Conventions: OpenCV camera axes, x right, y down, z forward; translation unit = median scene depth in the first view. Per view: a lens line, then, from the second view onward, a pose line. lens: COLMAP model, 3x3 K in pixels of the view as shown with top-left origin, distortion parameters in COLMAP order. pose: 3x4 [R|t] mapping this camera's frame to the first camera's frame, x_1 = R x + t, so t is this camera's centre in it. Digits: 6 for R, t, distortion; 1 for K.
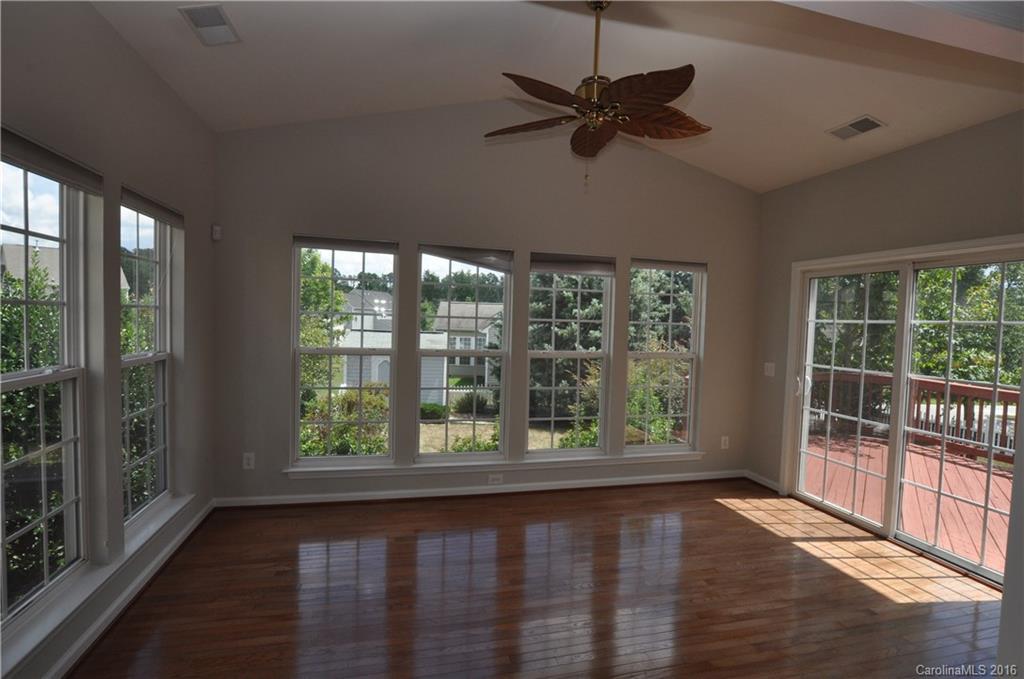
lens RADIAL K [[517.4, 0, 518.1], [0, 517.4, 340.1], [0, 0, 1]] dist [-0.005040, -0.000529]
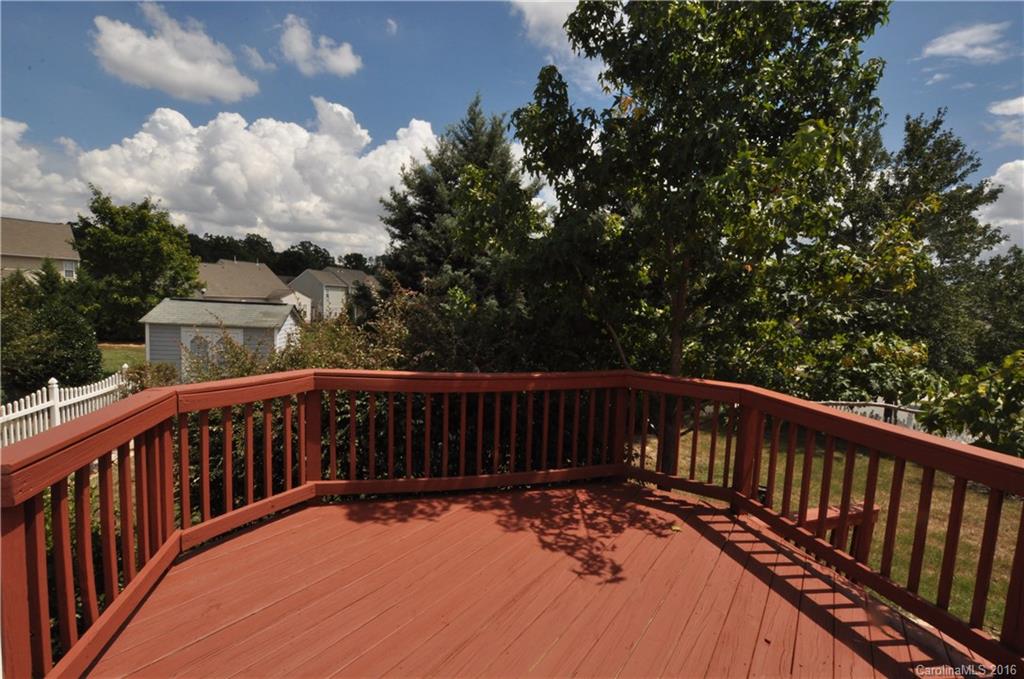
lens RADIAL K [[461.7, 0, 515.1], [0, 461.7, 340.6], [0, 0, 1]] dist [-0.025532, 0.001323]
pose [[0.999791, 0.017453, 0.010626, 0.491429], [-0.017913, 0.998831, 0.044895, 0.010412], [-0.009830, -0.045076, 0.998935, 0.520200]]
